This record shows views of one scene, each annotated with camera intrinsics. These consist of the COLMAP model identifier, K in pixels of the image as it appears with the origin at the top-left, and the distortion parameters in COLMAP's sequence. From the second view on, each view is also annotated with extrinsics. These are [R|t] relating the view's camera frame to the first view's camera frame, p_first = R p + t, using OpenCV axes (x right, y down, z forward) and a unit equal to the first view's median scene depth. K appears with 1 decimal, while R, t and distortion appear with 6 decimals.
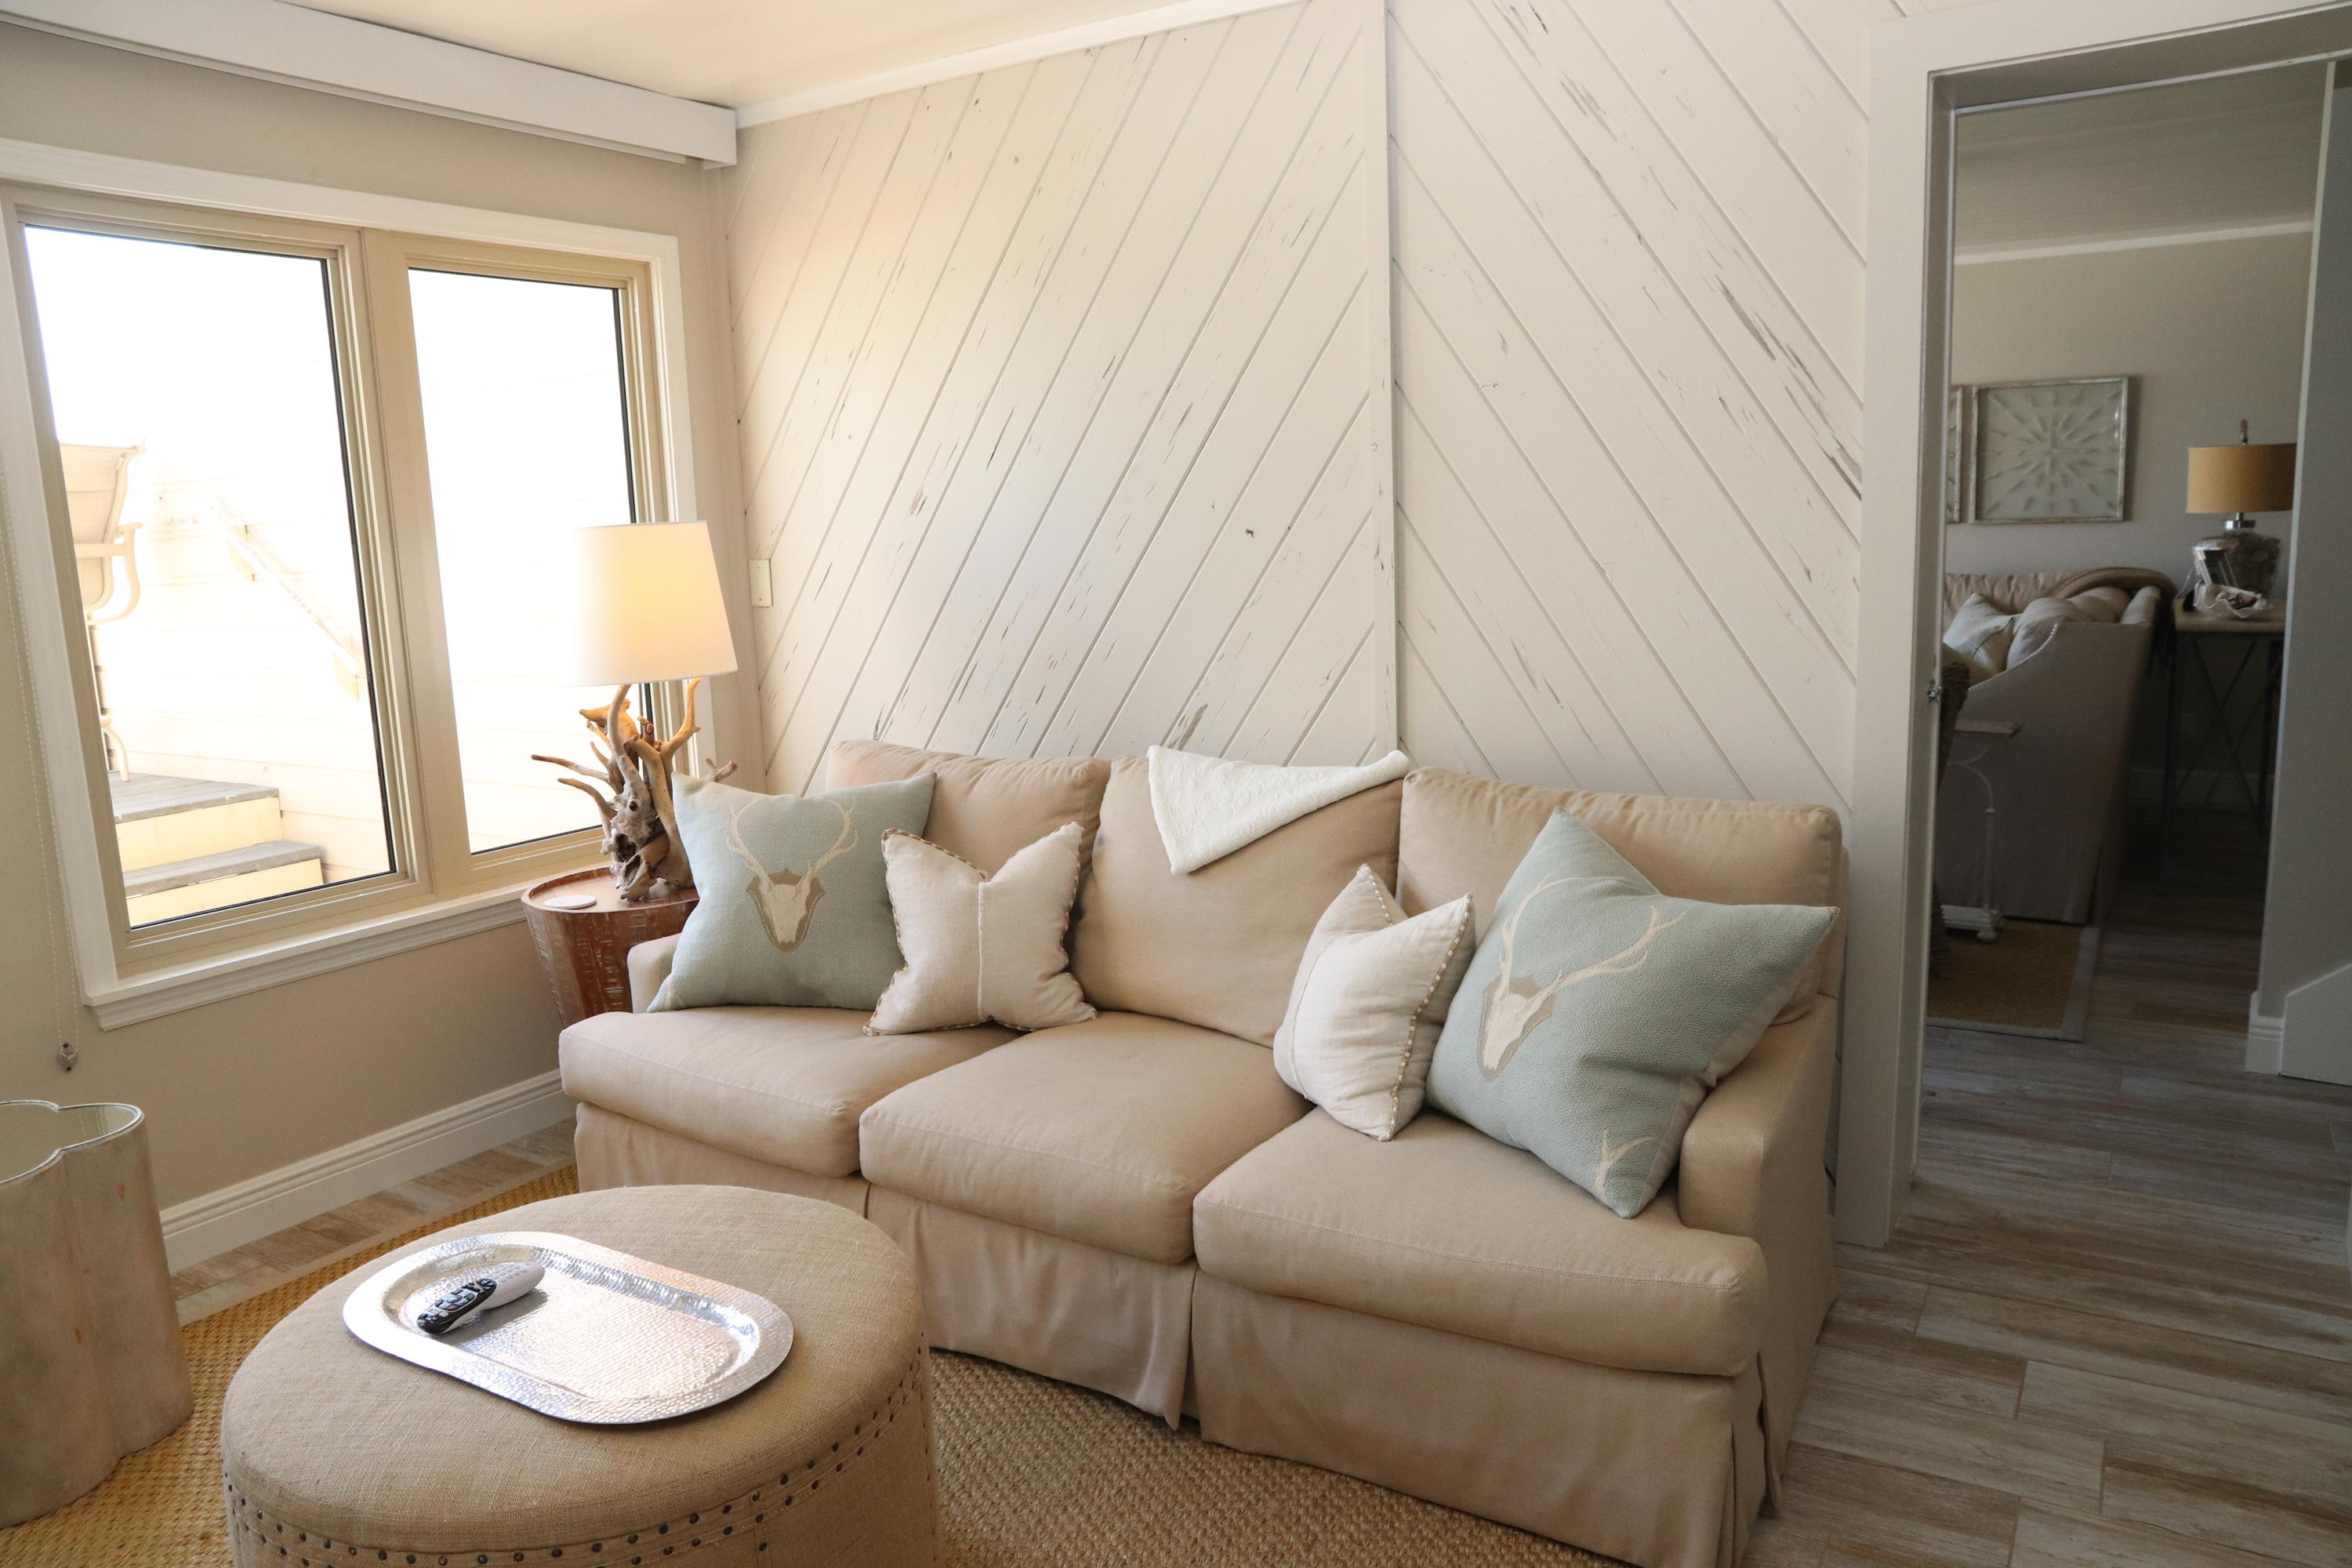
lens RADIAL K [[1672.4, 0, 1176.0], [0, 1672.4, 784.0], [0, 0, 1]] dist [0.002033, 0.002936]
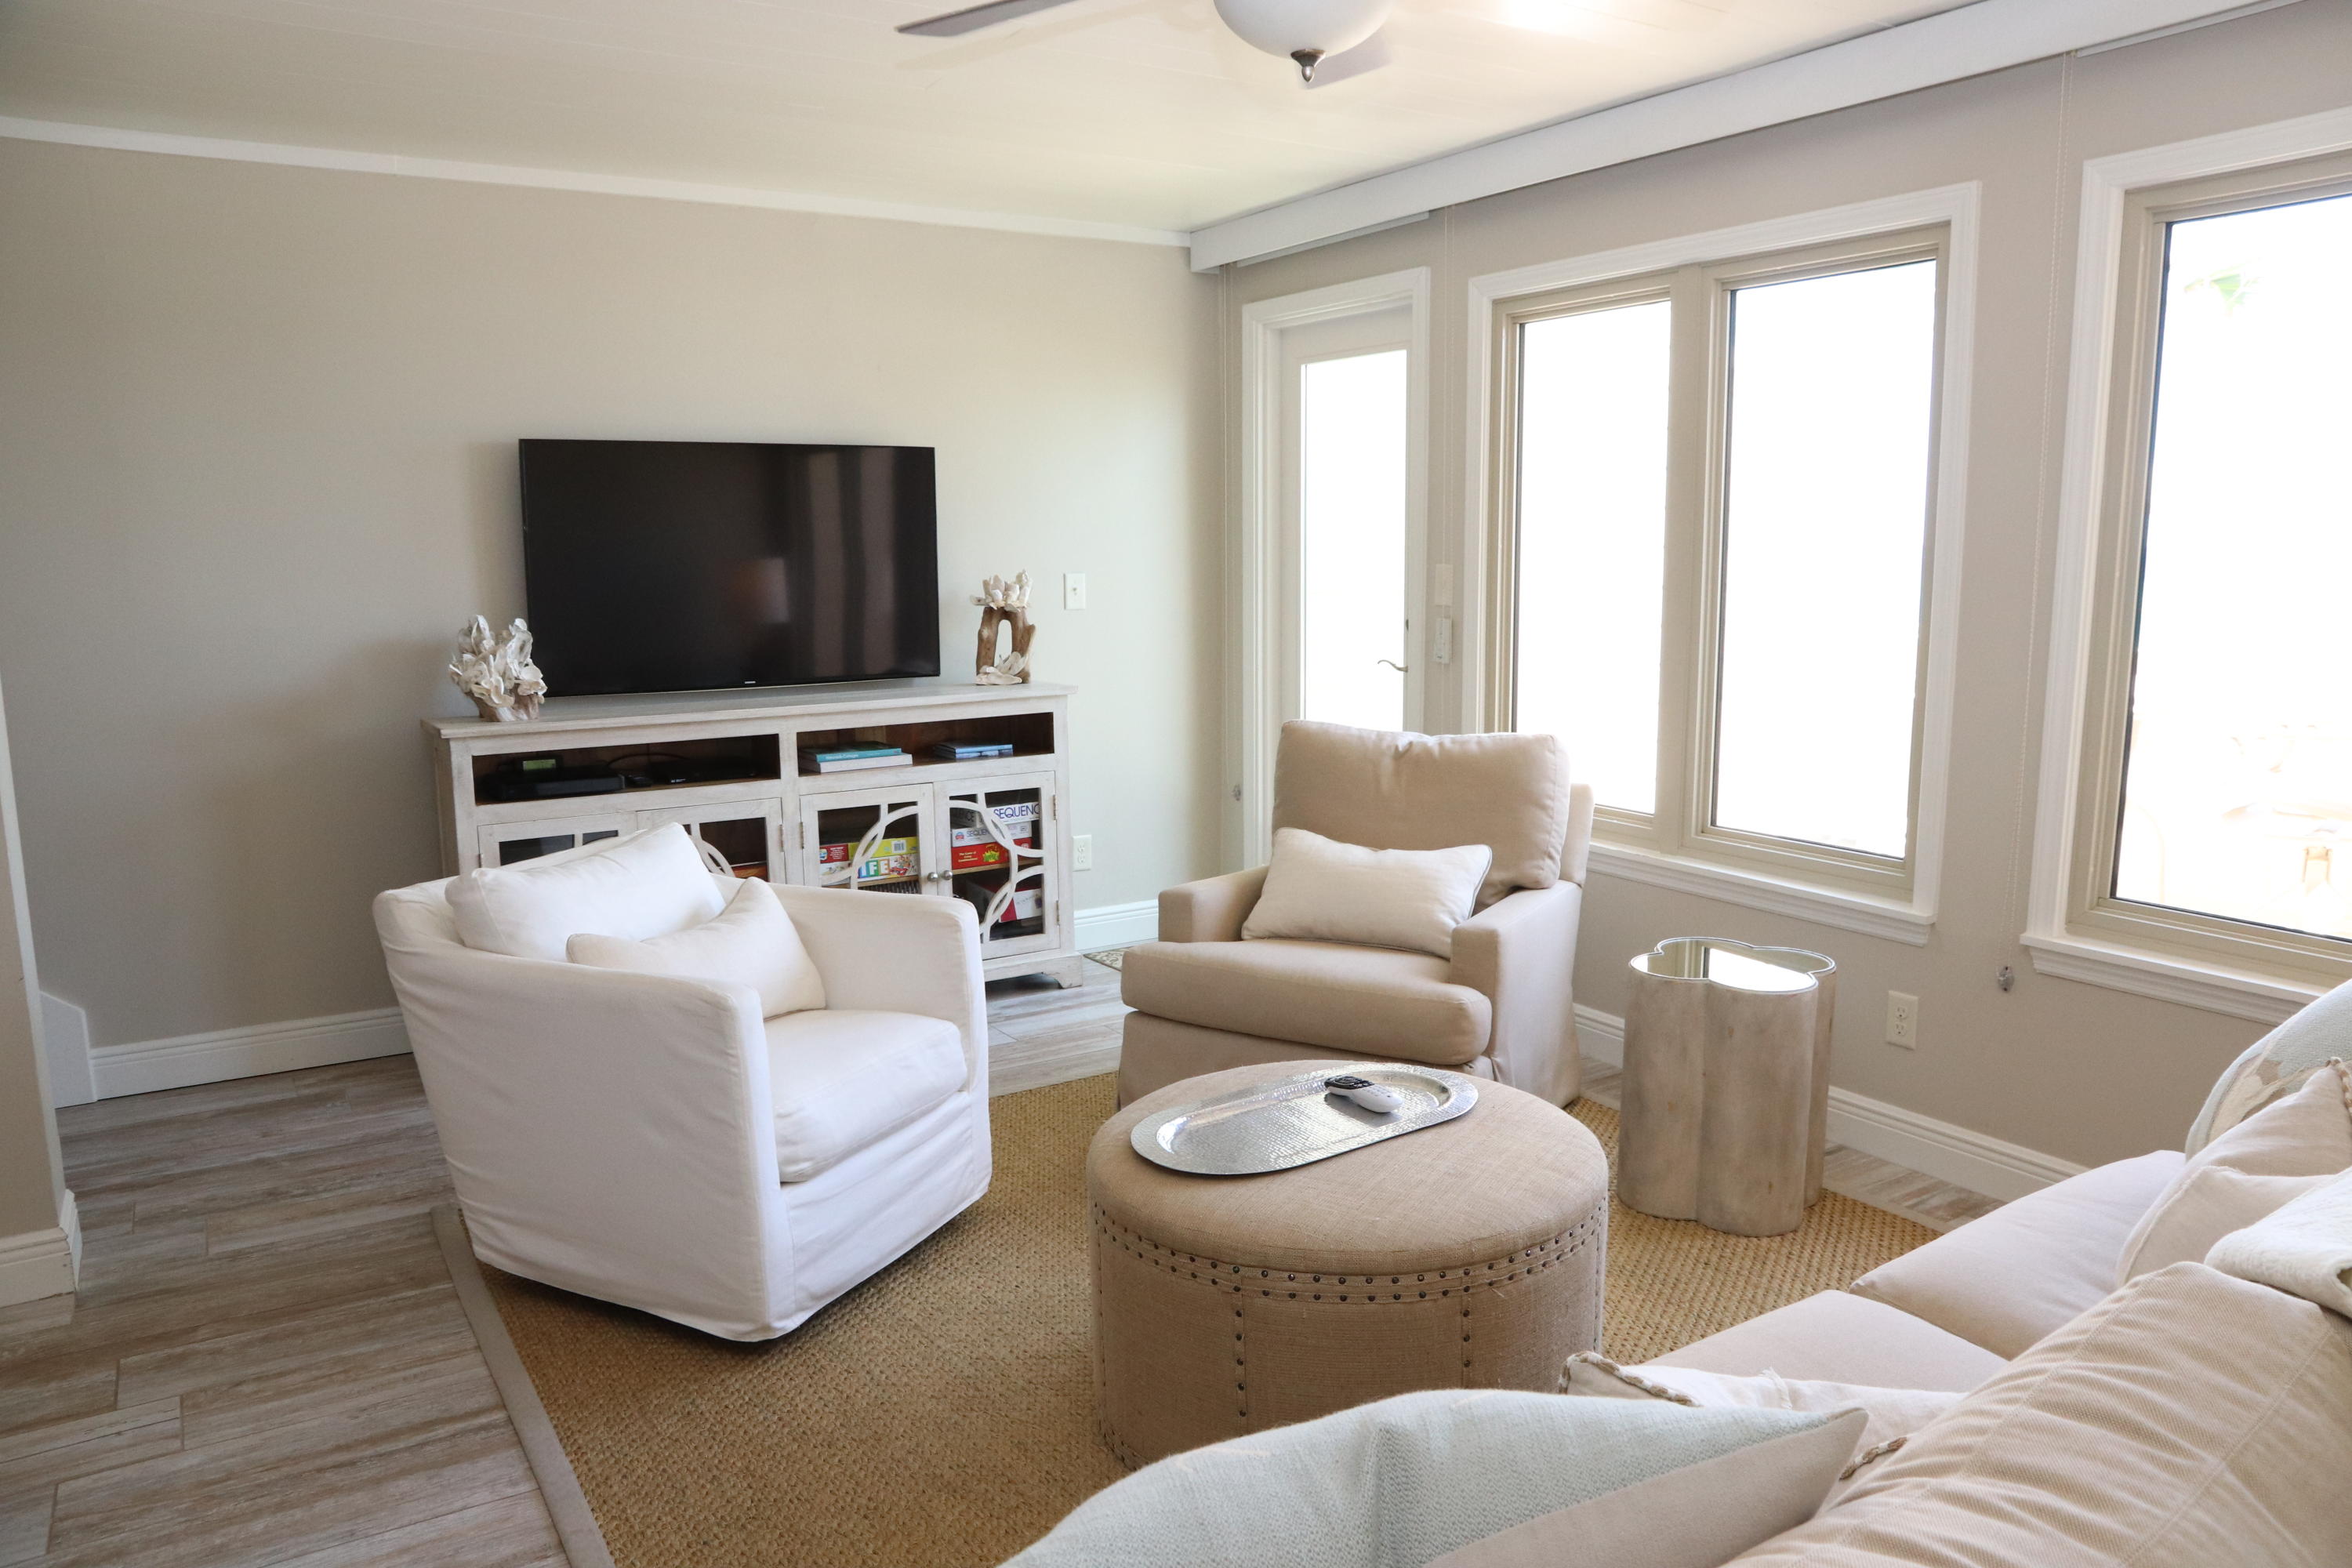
lens RADIAL K [[1672.4, 0, 1176.0], [0, 1672.4, 784.0], [0, 0, 1]] dist [0.002033, 0.002936]
pose [[-0.431847, 0.176343, -0.884540, 0.655224], [-0.130580, 0.958145, 0.254768, -0.208110], [0.892445, 0.225524, -0.390745, 1.069586]]
